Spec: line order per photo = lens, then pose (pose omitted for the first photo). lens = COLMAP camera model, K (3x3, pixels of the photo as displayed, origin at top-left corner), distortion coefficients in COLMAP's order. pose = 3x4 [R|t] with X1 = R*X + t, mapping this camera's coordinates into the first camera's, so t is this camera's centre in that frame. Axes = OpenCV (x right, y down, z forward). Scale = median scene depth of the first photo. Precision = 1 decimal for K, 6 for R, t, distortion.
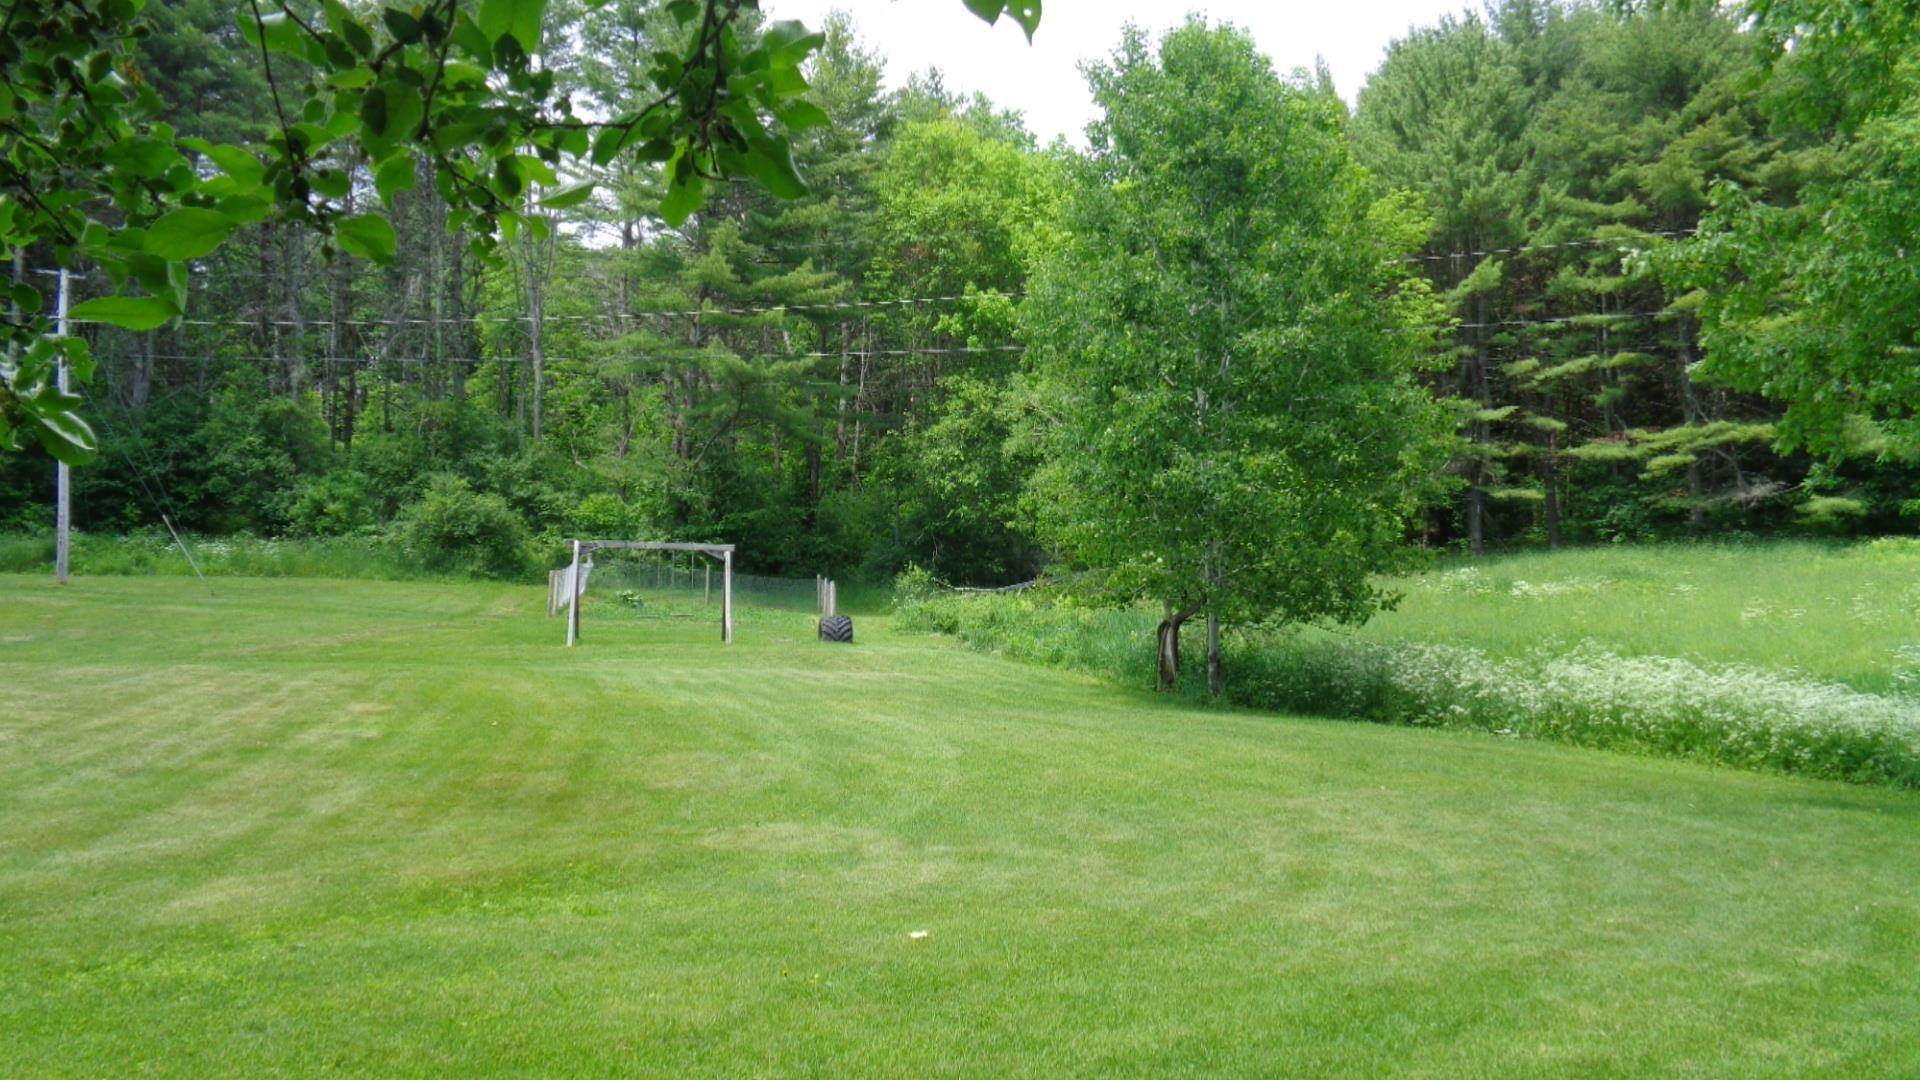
lens RADIAL K [[1481.5, 0, 948.7], [0, 1481.5, 531.8], [0, 0, 1]] dist [0.027369, -0.010277]
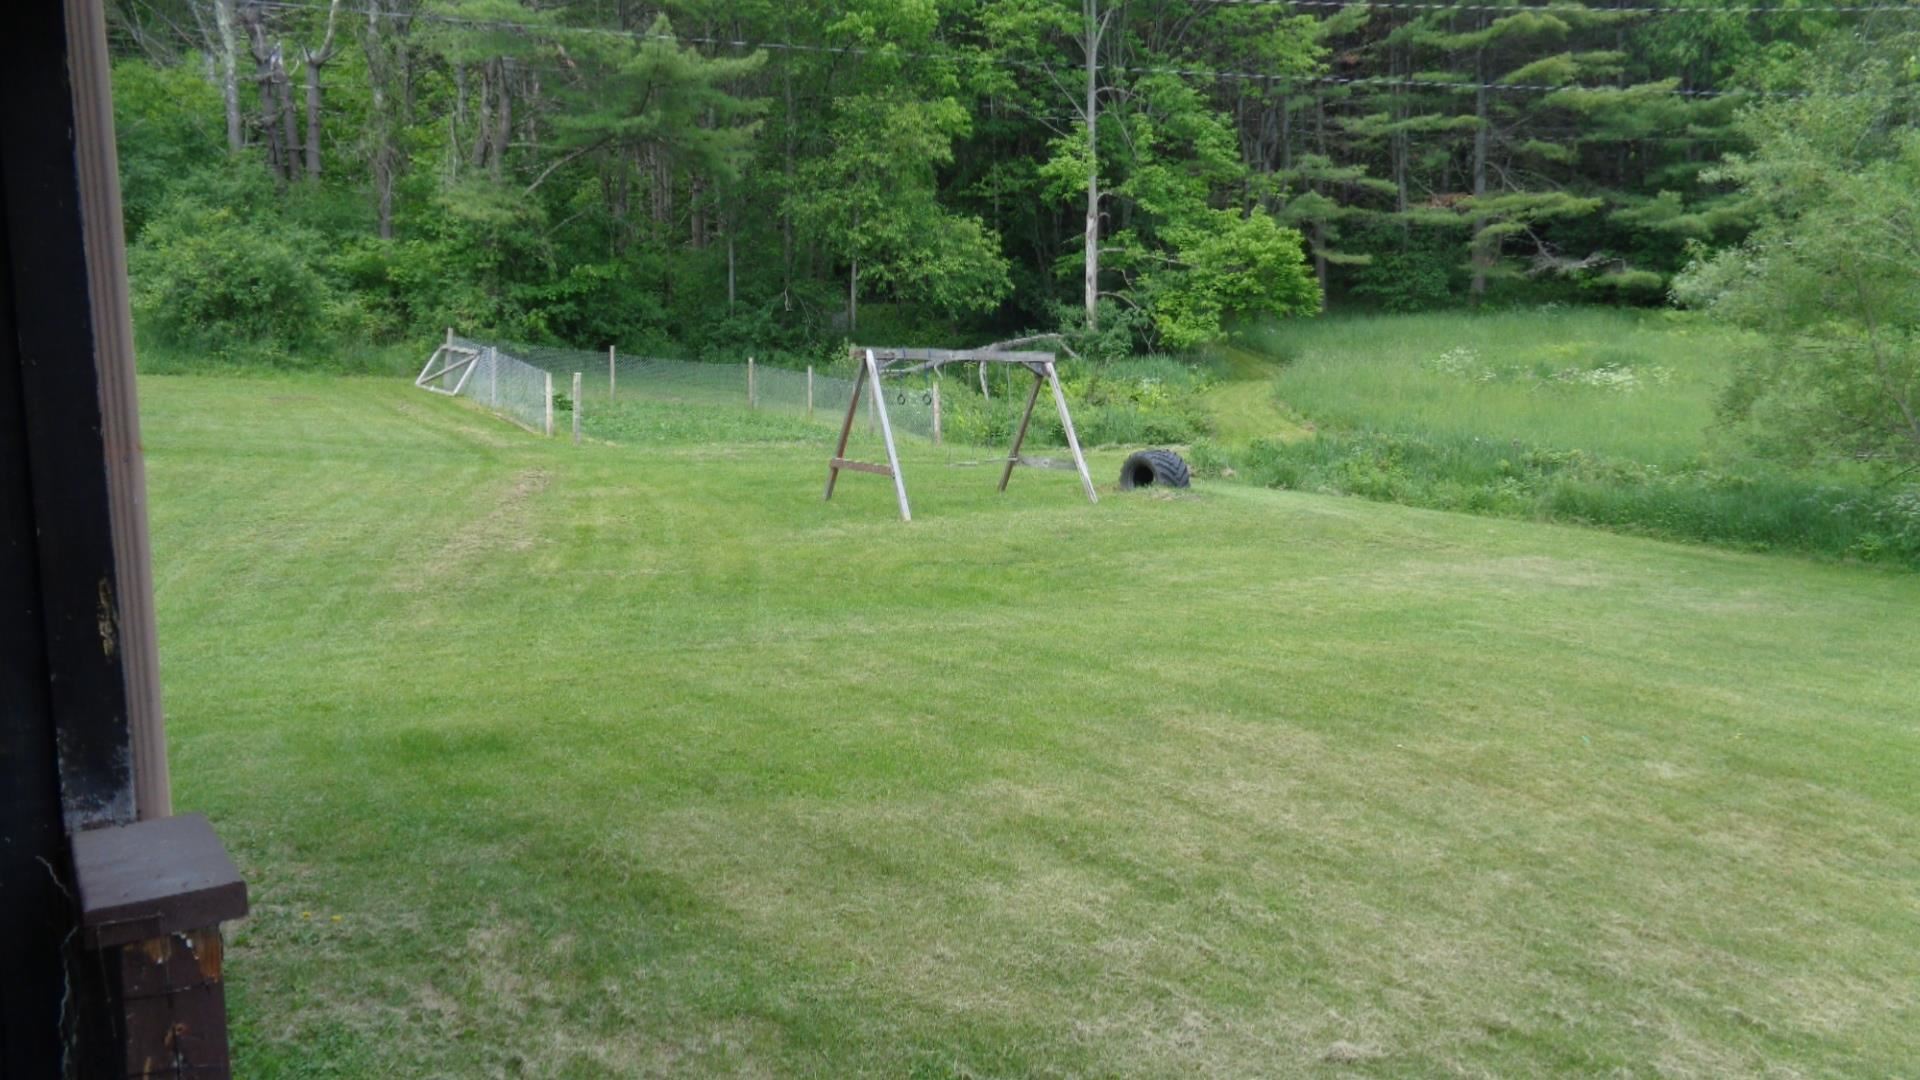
lens RADIAL K [[1481.5, 0, 955.4], [0, 1481.5, 533.2], [0, 0, 1]] dist [0.027369, -0.010277]
pose [[0.899943, -0.058672, 0.432043, -0.308127], [-0.022236, 0.983439, 0.179868, -0.019699], [-0.435441, -0.171478, 0.883734, 0.248829]]
